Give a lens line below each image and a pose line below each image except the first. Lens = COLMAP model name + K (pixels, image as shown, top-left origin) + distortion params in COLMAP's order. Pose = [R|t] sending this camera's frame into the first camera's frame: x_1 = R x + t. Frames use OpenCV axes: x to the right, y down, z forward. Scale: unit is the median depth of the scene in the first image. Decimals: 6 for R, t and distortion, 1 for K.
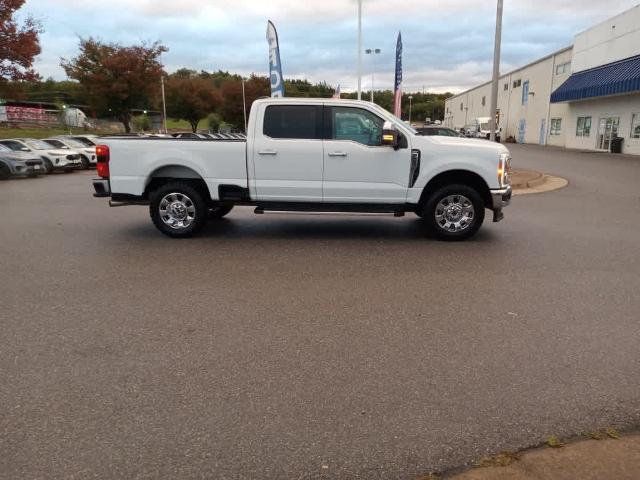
lens RADIAL K [[491.8, 0, 322.3], [0, 491.8, 246.1], [0, 0, 1]] dist [0.024416, -0.022381]
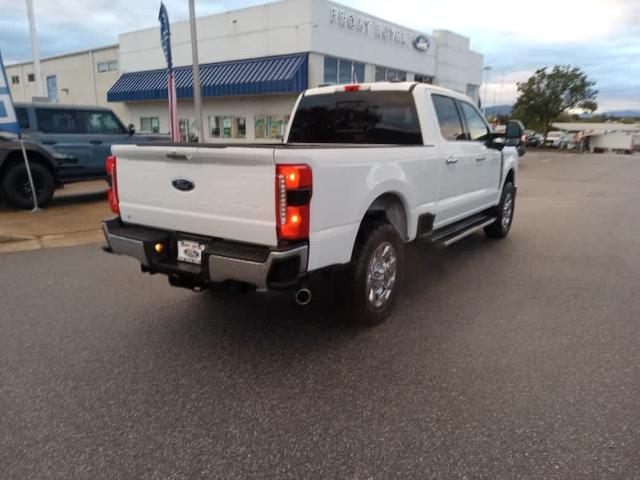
lens RADIAL K [[491.8, 0, 320.4], [0, 491.8, 242.1], [0, 0, 1]] dist [0.024416, -0.022381]
pose [[0.495365, -0.186069, 0.848524, -0.193192], [0.193665, 0.975862, 0.100931, -0.043408], [-0.846822, 0.114332, 0.519443, 0.190299]]
